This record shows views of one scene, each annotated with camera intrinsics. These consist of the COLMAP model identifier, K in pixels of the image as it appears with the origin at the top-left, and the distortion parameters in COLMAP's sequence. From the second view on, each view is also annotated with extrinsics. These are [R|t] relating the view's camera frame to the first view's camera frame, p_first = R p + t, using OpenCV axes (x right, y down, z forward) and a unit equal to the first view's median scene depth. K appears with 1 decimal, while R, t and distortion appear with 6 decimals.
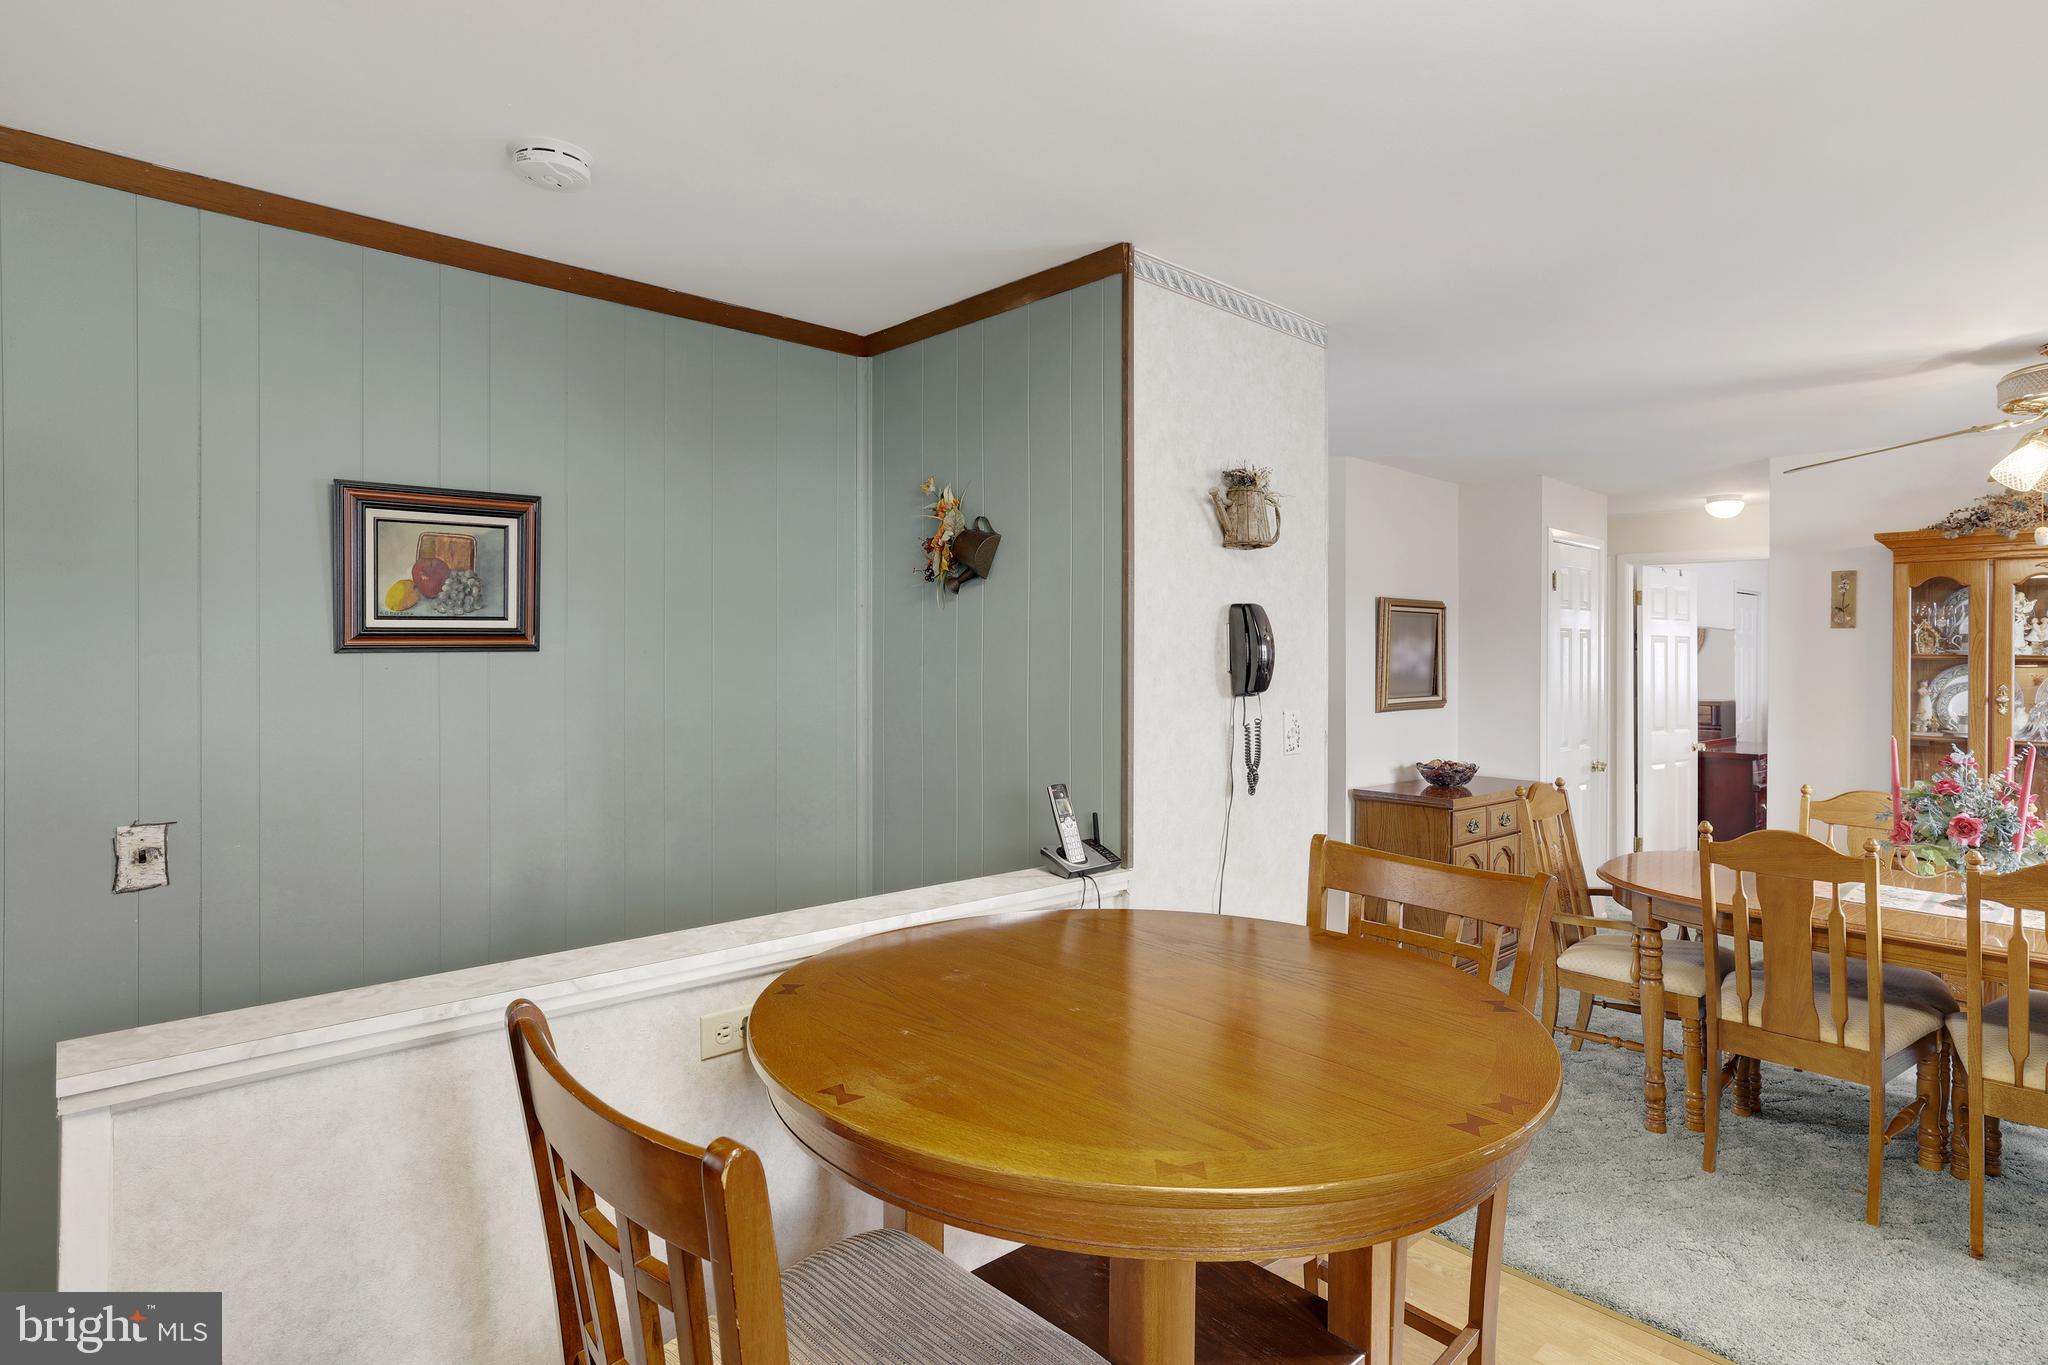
lens RADIAL K [[1079.5, 0, 1037.9], [0, 1079.5, 665.3], [0, 0, 1]] dist [-0.012613, 0.002527]
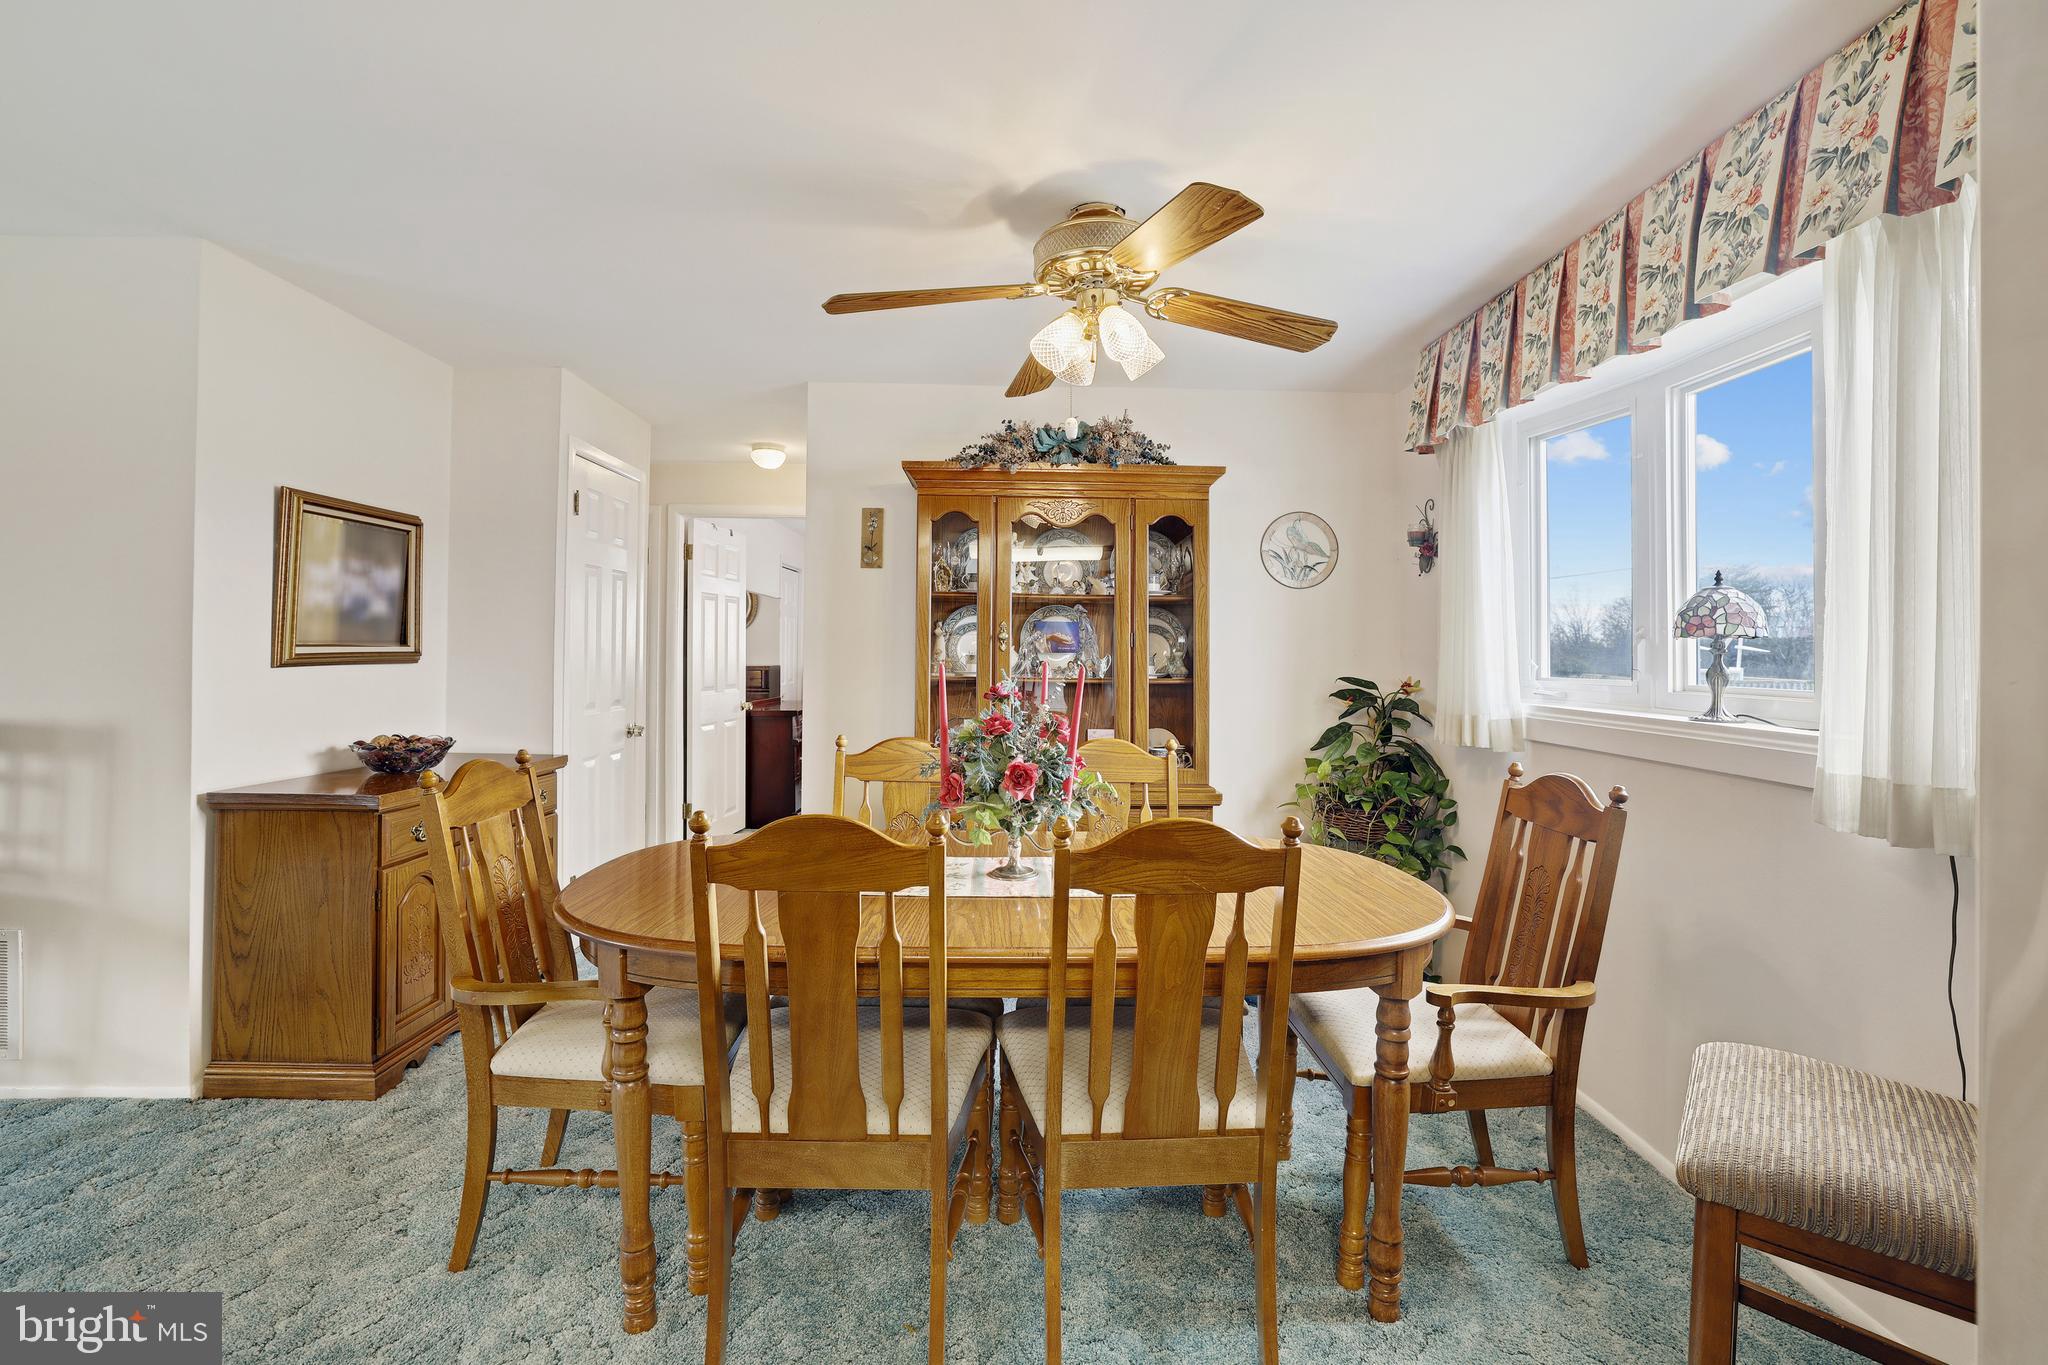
lens RADIAL K [[895.3, 0, 1021.1], [0, 895.3, 643.7], [0, 0, 1]] dist [-0.012177, 0.000138]
pose [[0.674640, 0.007717, 0.738106, 0.334936], [0.000998, 0.999935, -0.011367, 0.054228], [-0.738146, 0.008405, 0.674589, 0.481587]]
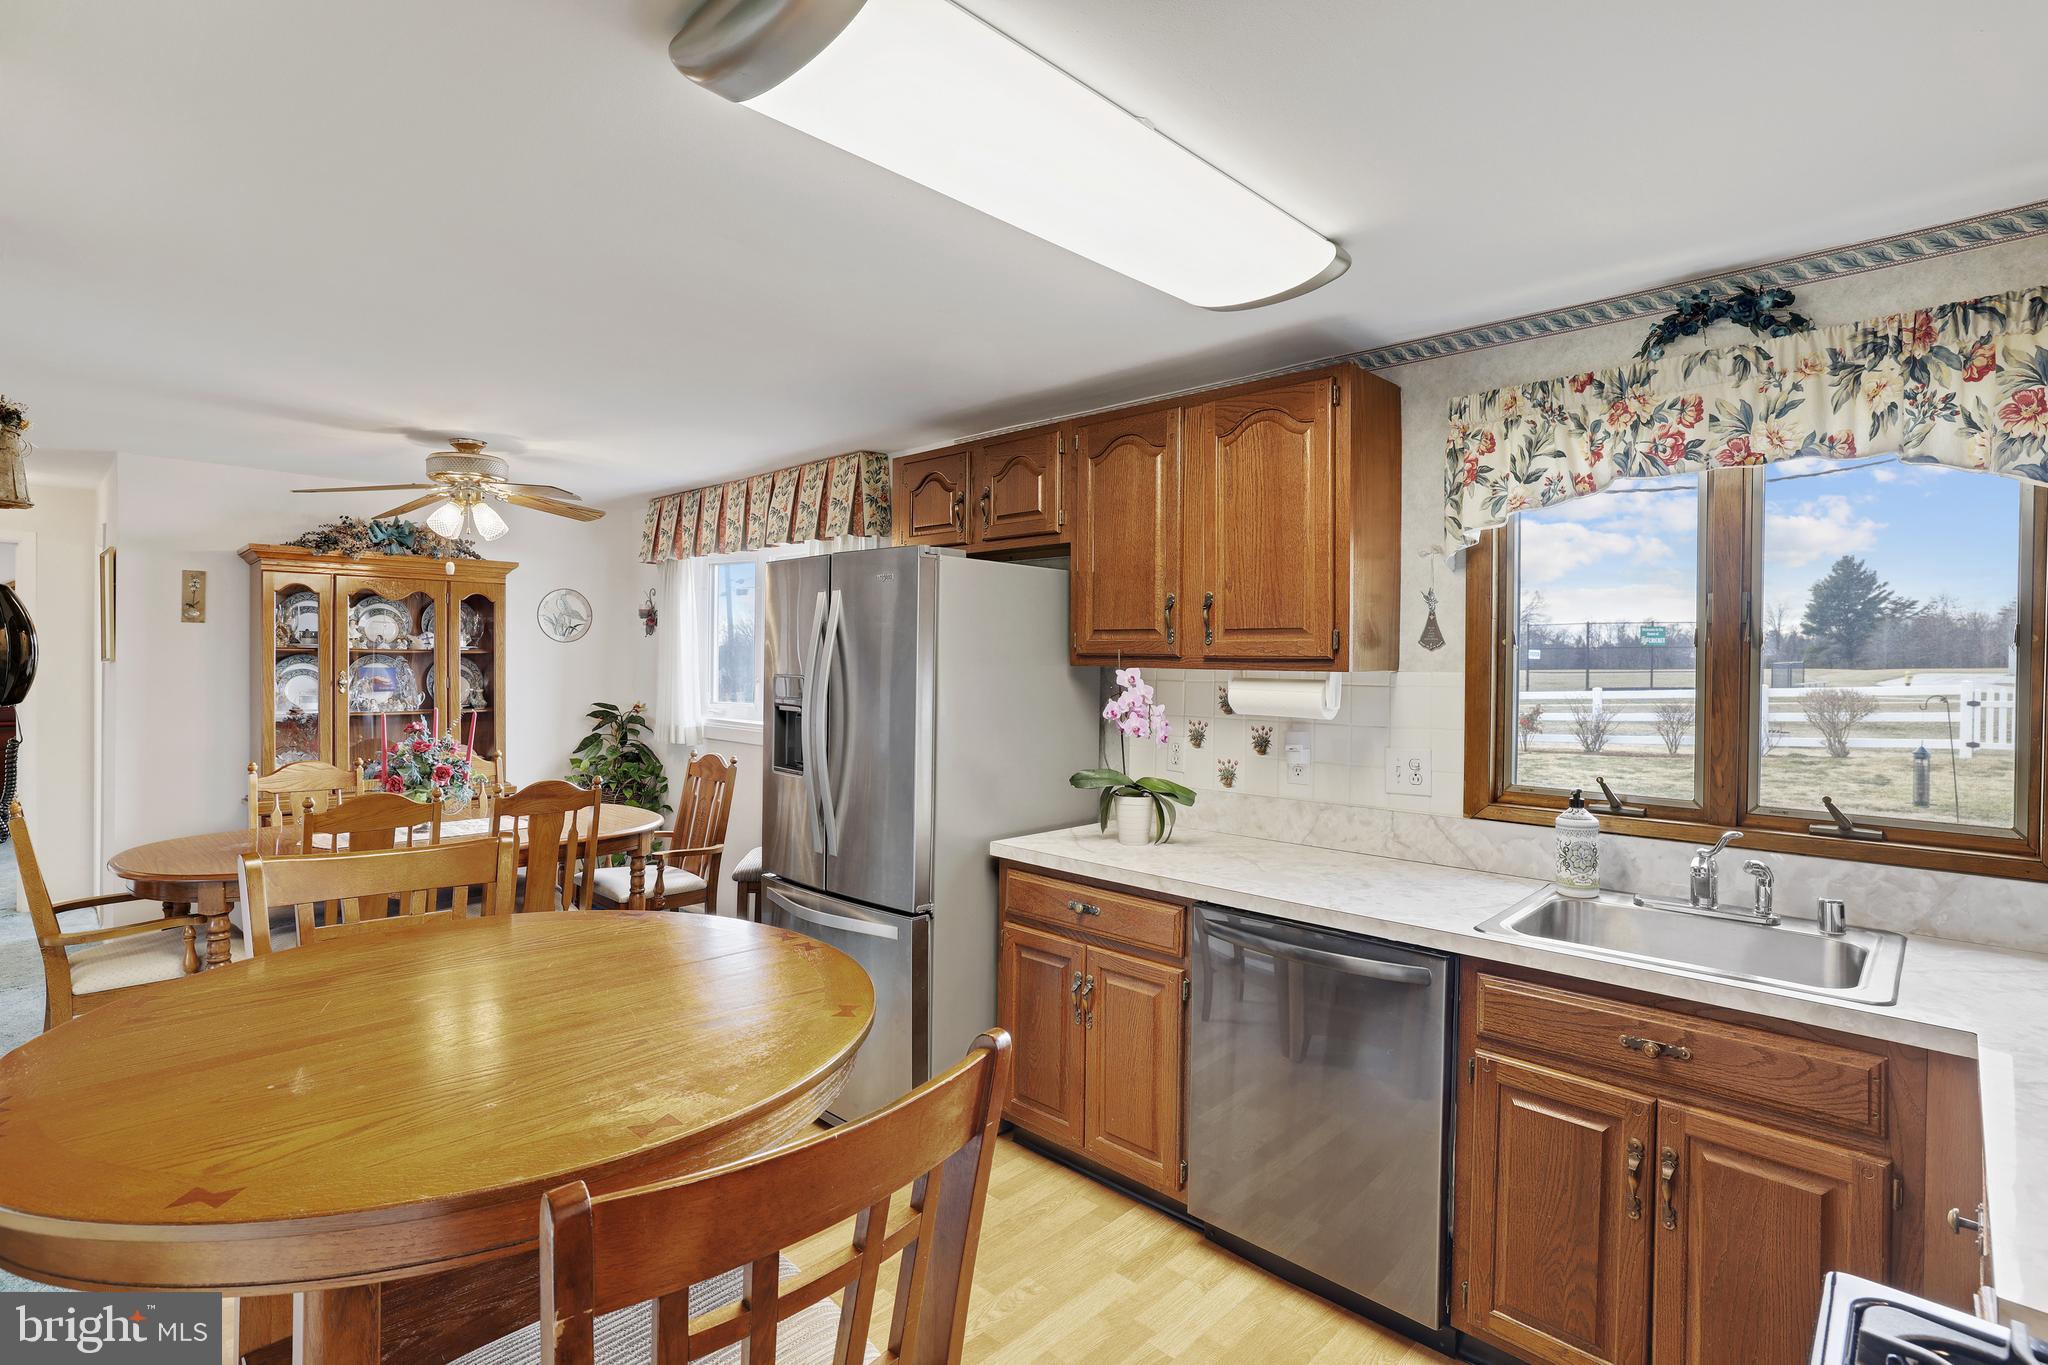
lens RADIAL K [[997.6, 0, 1012.3], [0, 997.6, 653.4], [0, 0, 1]] dist [-0.022341, 0.001161]
pose [[-0.040925, -0.002723, 0.999159, -0.388813], [-0.002836, 0.999993, 0.002609, -0.010074], [-0.999158, -0.002726, -0.040932, 0.257773]]
